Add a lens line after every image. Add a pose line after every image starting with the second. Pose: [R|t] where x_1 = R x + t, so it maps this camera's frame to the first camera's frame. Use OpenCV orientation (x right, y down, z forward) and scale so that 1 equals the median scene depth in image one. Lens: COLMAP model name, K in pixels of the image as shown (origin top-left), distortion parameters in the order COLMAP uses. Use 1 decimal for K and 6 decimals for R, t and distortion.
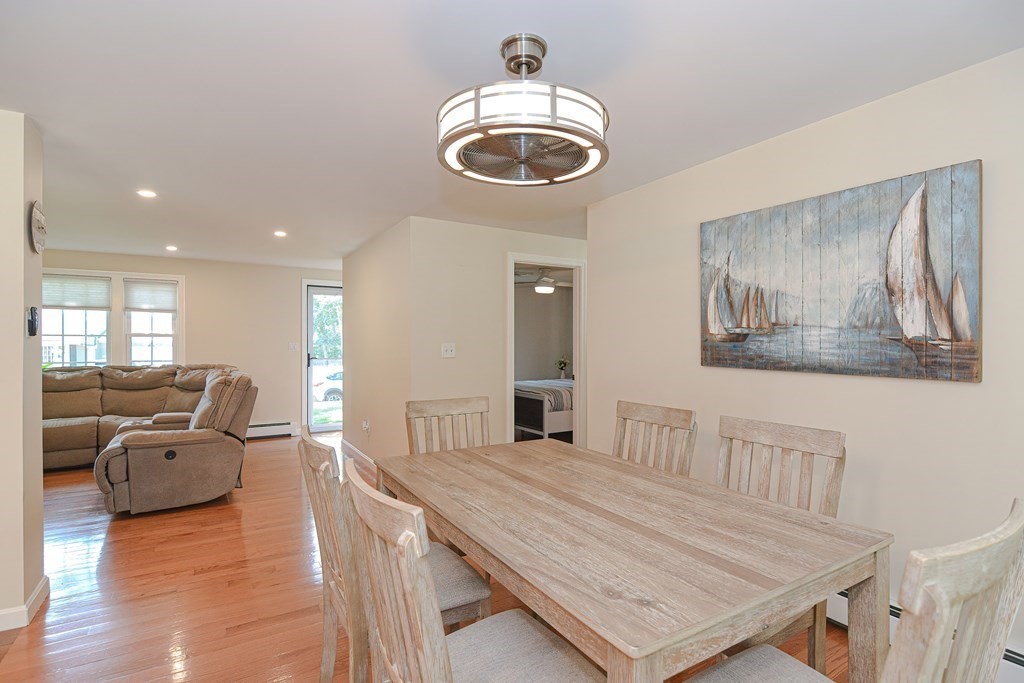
lens RADIAL K [[495.1, 0, 514.0], [0, 495.1, 343.4], [0, 0, 1]] dist [-0.000531, -0.007205]
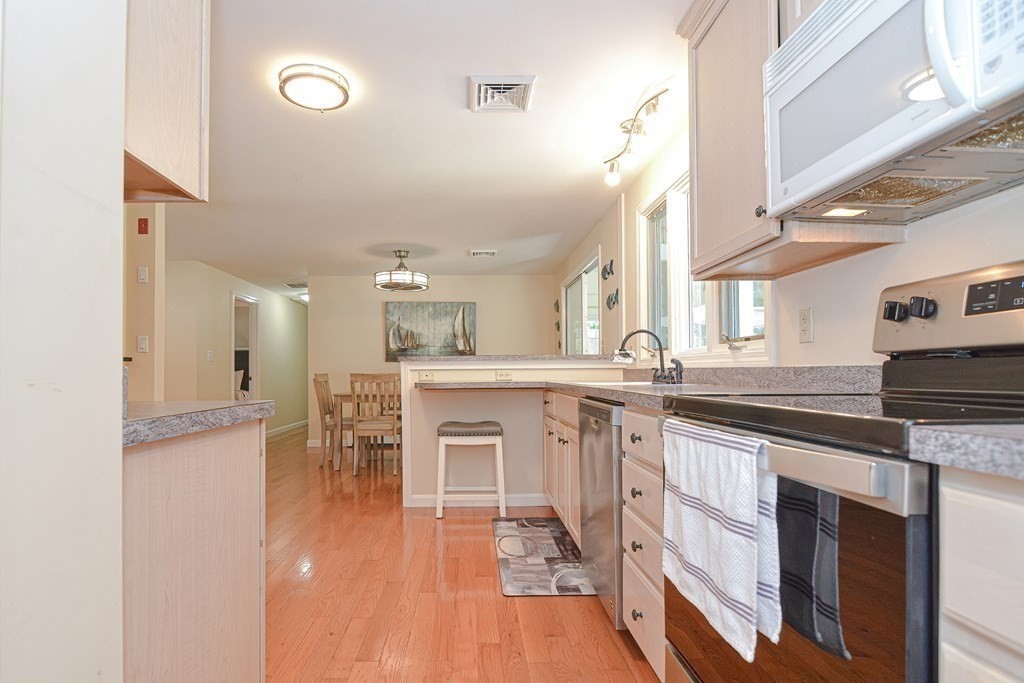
lens RADIAL K [[532.7, 0, 475.3], [0, 532.7, 368.3], [0, 0, 1]] dist [-0.000029, 0.000027]
pose [[0.520752, 0.003965, 0.853699, -1.819372], [0.006581, 0.999941, -0.008659, 0.117592], [-0.853682, 0.010127, 0.520695, -0.797097]]
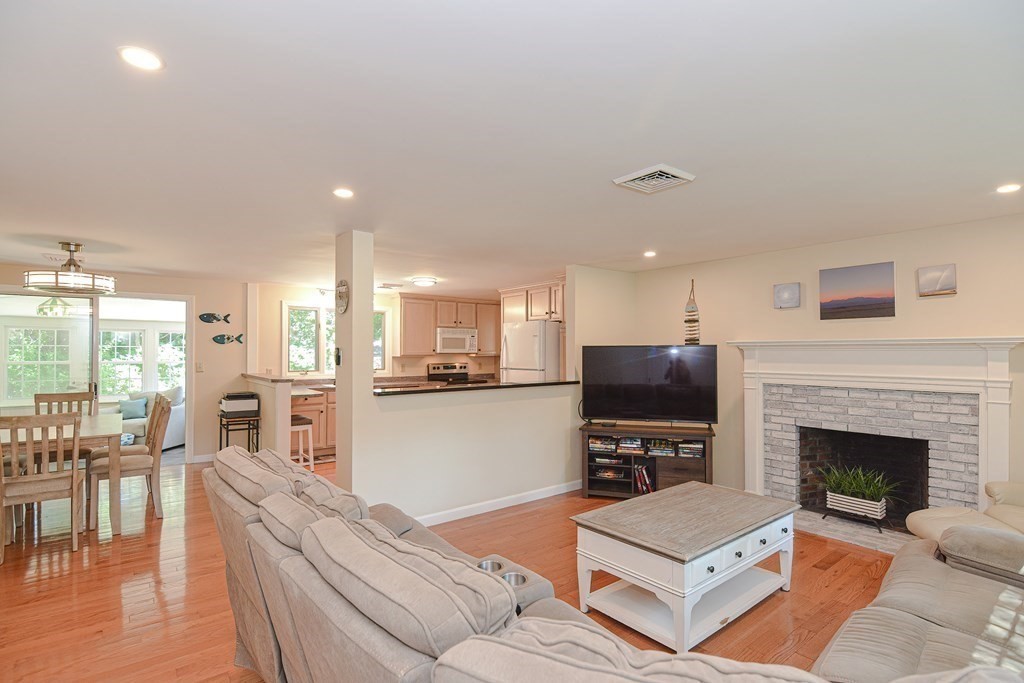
lens RADIAL K [[495.1, 0, 515.0], [0, 495.1, 348.0], [0, 0, 1]] dist [-0.000531, -0.007205]
pose [[-0.993206, -0.002124, -0.116350, -1.292563], [-0.001448, 0.999982, -0.005892, -0.059820], [0.116360, -0.005684, -0.993191, 2.540799]]
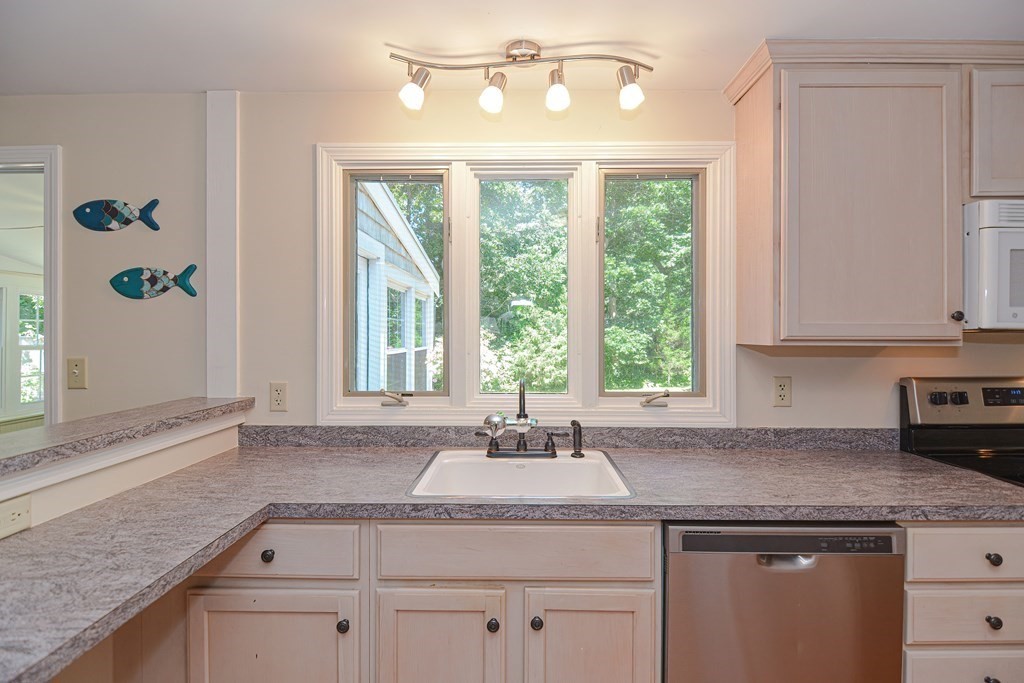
lens RADIAL K [[495.1, 0, 514.2], [0, 495.1, 333.5], [0, 0, 1]] dist [-0.000531, -0.007205]
pose [[-0.843816, 0.000154, 0.536632, -0.997696], [-0.000909, 0.999998, -0.001716, -0.037324], [-0.536632, -0.001936, -0.843814, 0.093252]]
